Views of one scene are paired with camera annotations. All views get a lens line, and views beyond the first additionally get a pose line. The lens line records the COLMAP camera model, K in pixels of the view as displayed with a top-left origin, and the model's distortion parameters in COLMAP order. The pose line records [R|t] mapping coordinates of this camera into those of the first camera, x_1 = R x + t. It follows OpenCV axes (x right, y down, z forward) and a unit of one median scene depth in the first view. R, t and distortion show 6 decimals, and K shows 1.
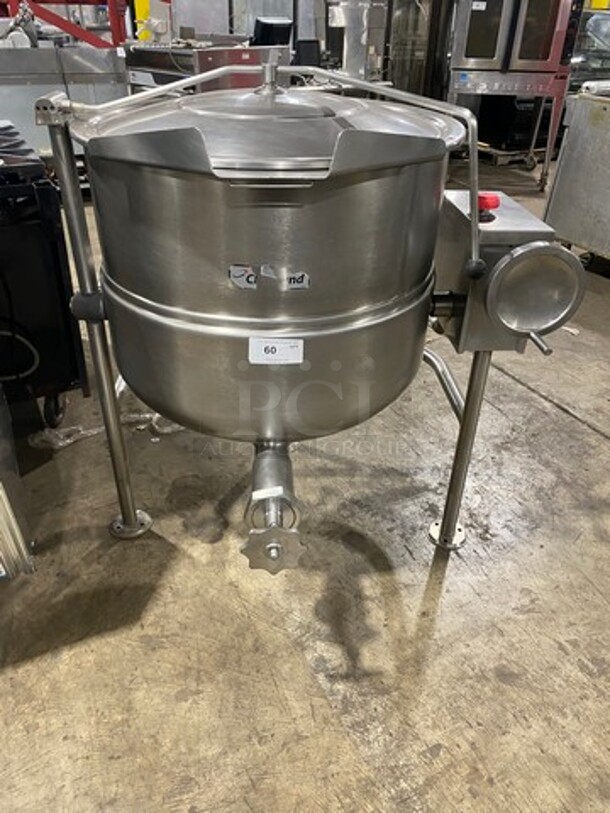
lens RADIAL K [[615.0, 0, 303.4], [0, 615.0, 404.9], [0, 0, 1]] dist [-0.005952, 0.008231]
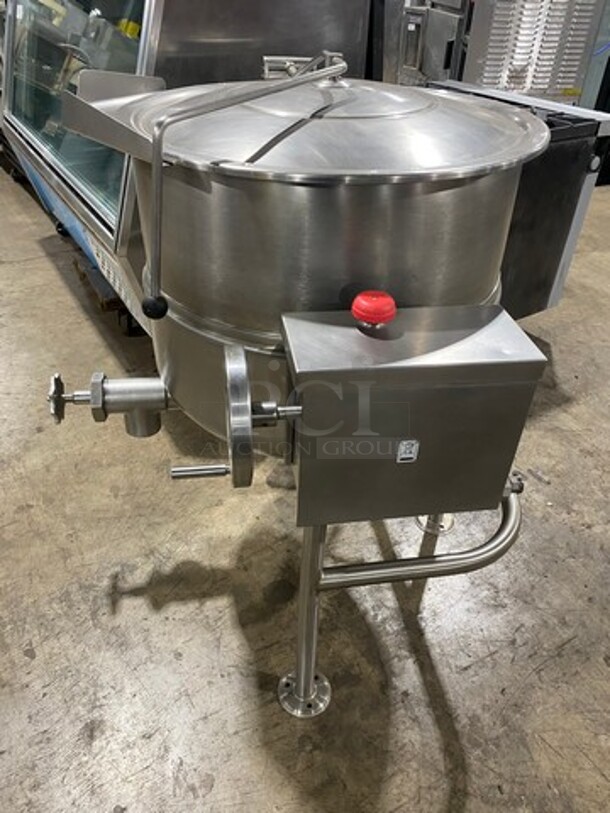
lens RADIAL K [[615.0, 0, 309.1], [0, 615.0, 400.1], [0, 0, 1]] dist [-0.005952, 0.008231]
pose [[0.110193, 0.575132, -0.810605, 0.800383], [-0.564101, 0.707677, 0.425420, -0.468467], [0.818320, 0.410385, 0.402413, 0.673741]]
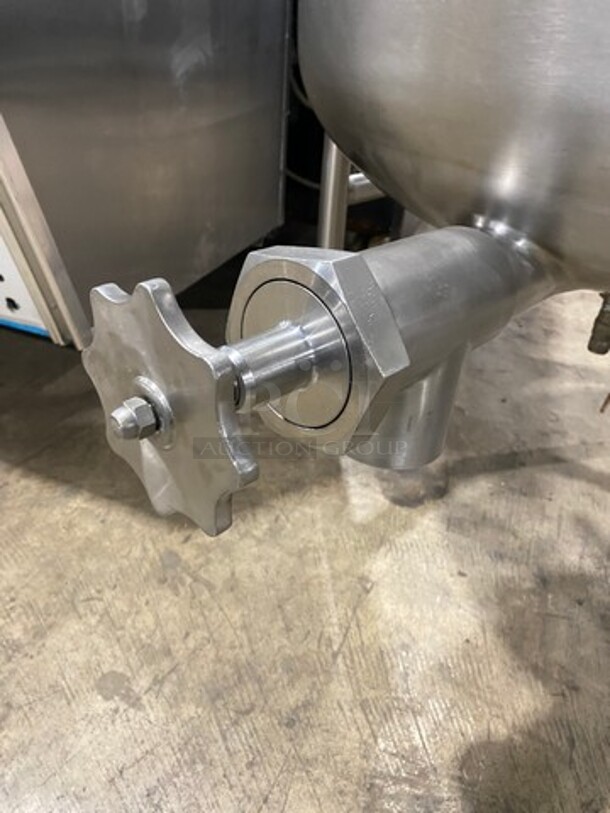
lens RADIAL K [[615.0, 0, 305.0], [0, 615.0, 402.6], [0, 0, 1]] dist [-0.005952, 0.008231]
pose [[0.677141, 0.425080, -0.600656, 0.098469], [-0.436982, 0.889045, 0.136547, 0.130606], [0.592053, 0.170015, 0.787761, 0.624616]]
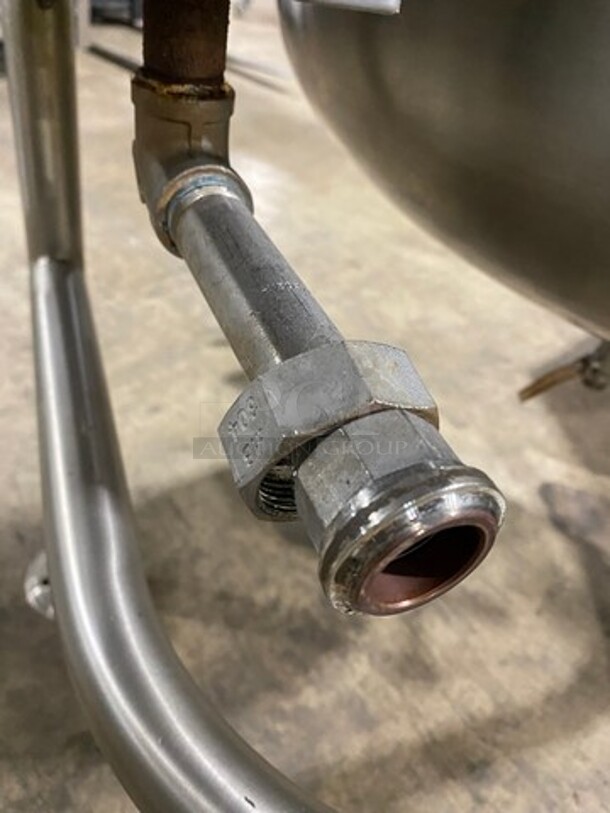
lens RADIAL K [[615.0, 0, 308.9], [0, 615.0, 412.8], [0, 0, 1]] dist [-0.005952, 0.008231]
pose [[-0.936860, 0.055615, -0.345254, 0.282307], [-0.316125, 0.287454, 0.904121, -0.267819], [0.149527, 0.956178, -0.251723, 1.259260]]
